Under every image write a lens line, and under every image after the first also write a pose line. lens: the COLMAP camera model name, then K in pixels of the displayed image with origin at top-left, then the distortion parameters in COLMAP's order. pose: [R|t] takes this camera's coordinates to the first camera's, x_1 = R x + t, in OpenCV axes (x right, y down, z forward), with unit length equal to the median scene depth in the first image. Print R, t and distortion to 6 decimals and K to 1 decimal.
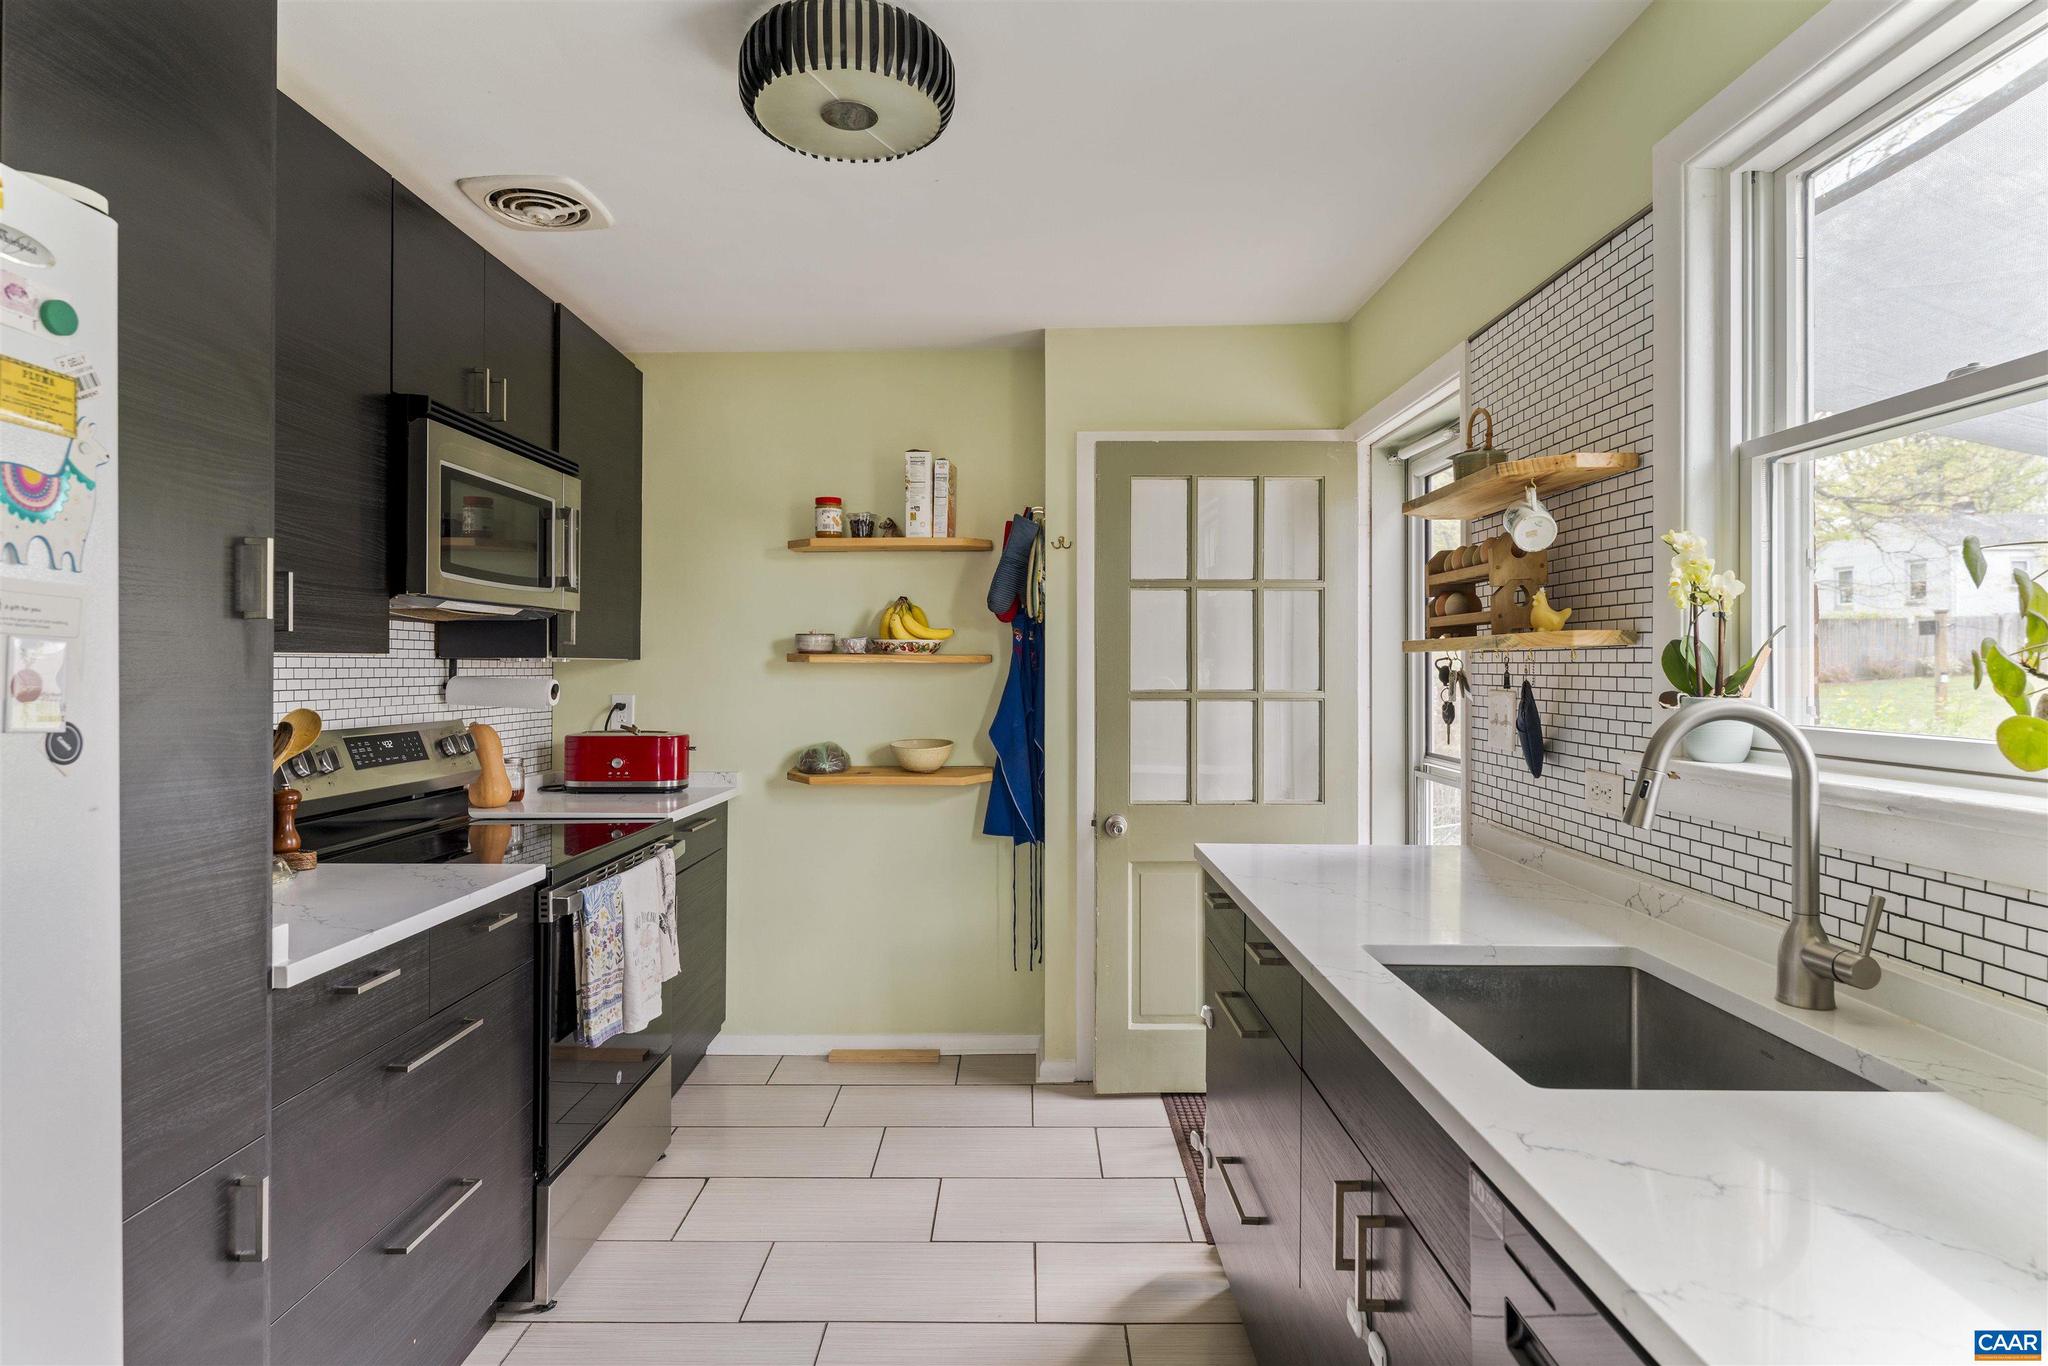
lens RADIAL K [[1062.1, 0, 1022.7], [0, 1062.1, 670.4], [0, 0, 1]] dist [-0.001397, 0.000281]
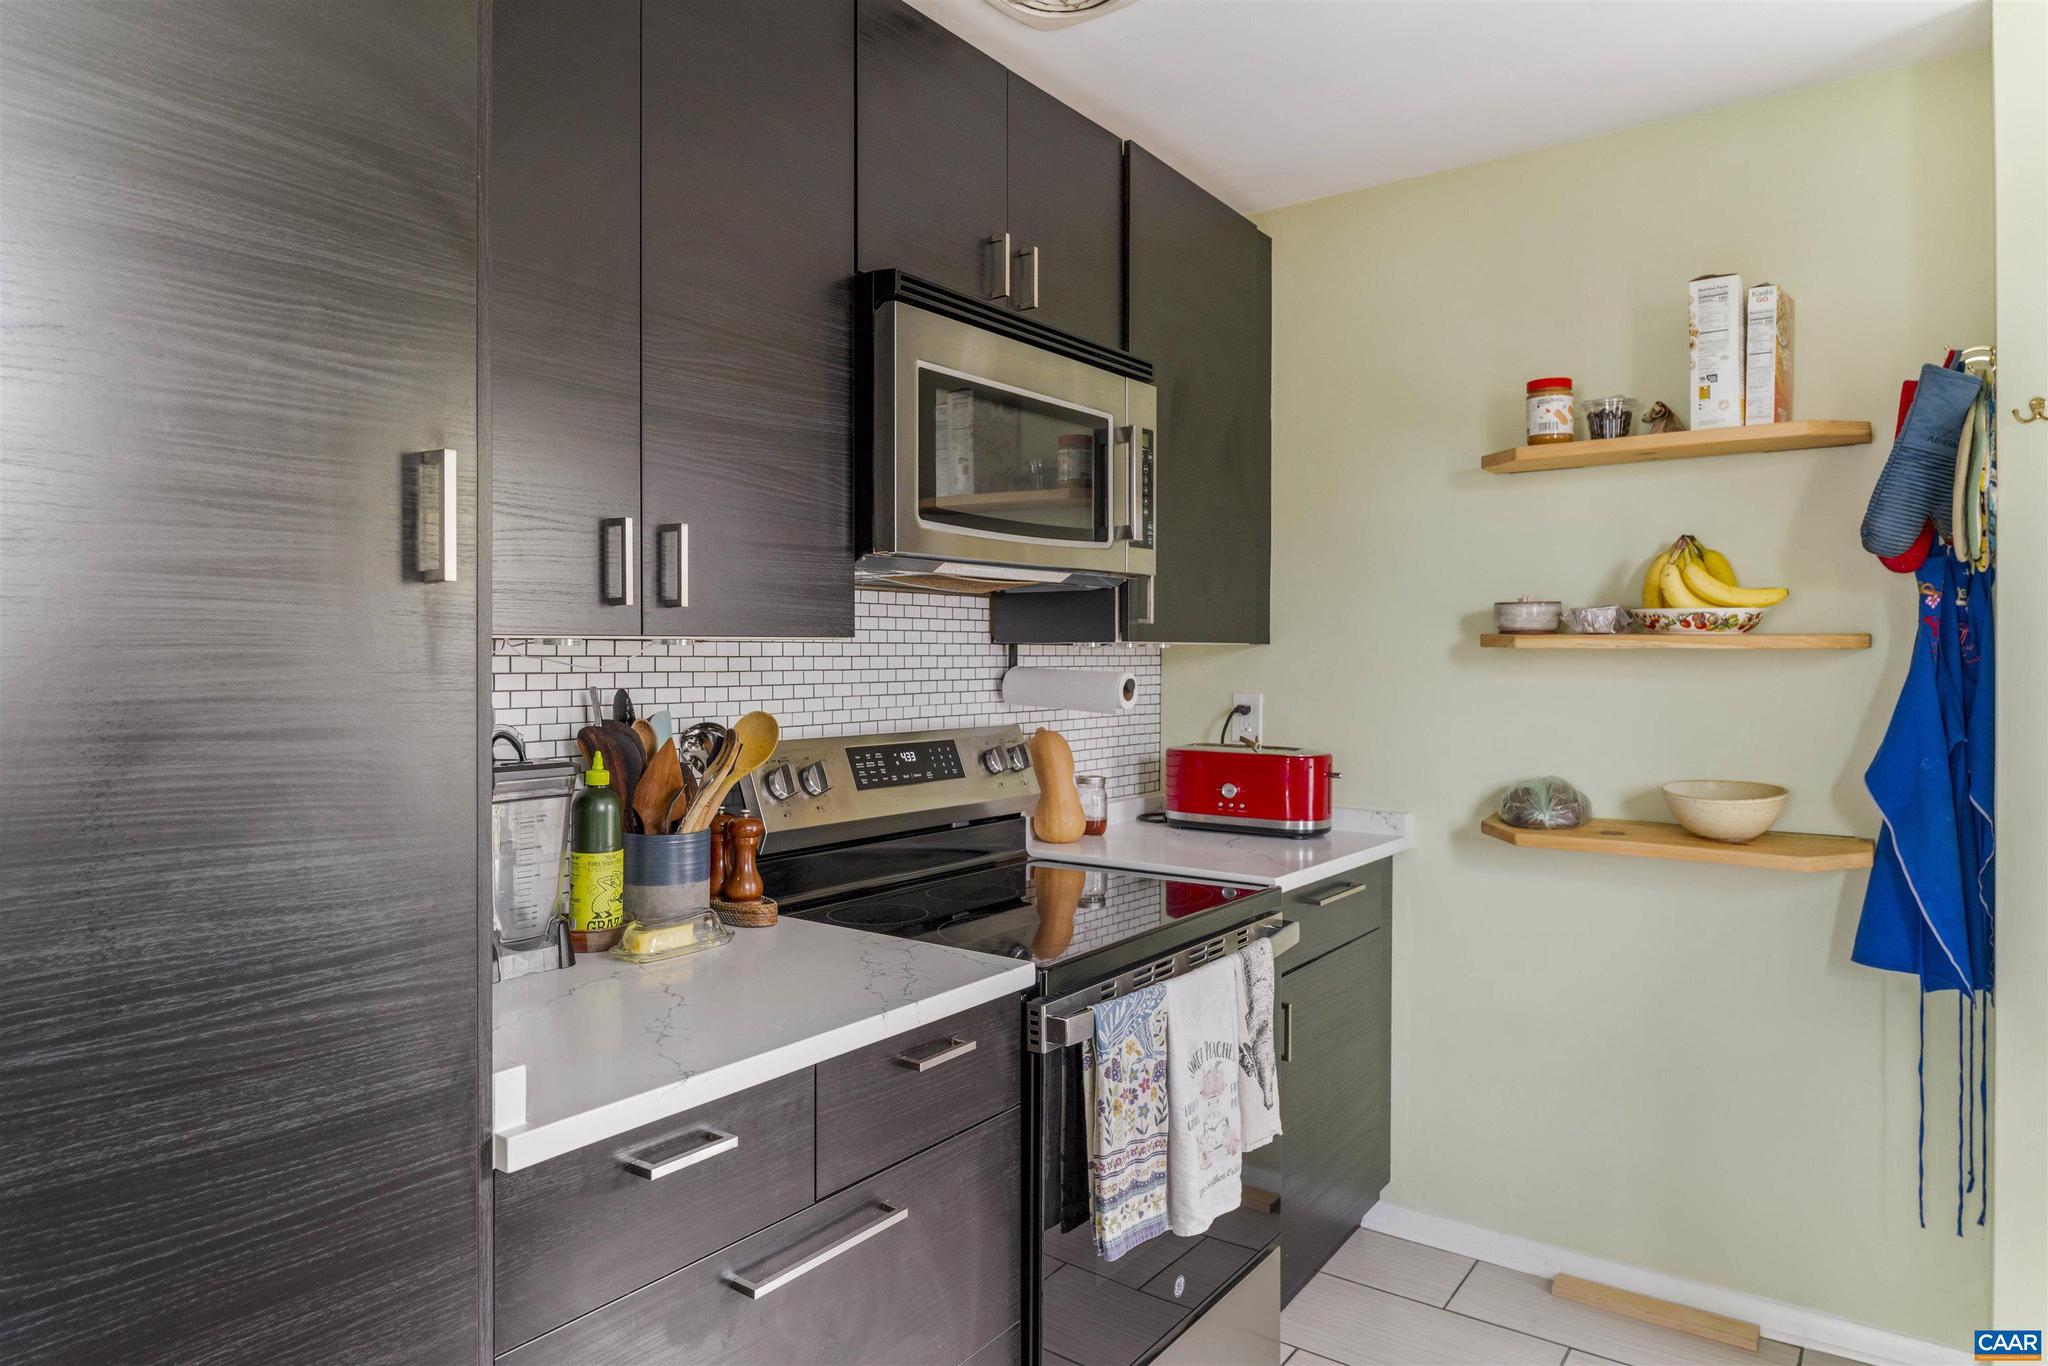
lens RADIAL K [[1287.6, 0, 980.6], [0, 1287.6, 644.5], [0, 0, 1]] dist [-0.006877, -0.003479]
pose [[0.805357, -0.001805, -0.592788, -0.008957], [-0.003508, 0.999963, -0.007811, -0.003180], [0.592780, 0.008370, 0.805321, 0.250090]]
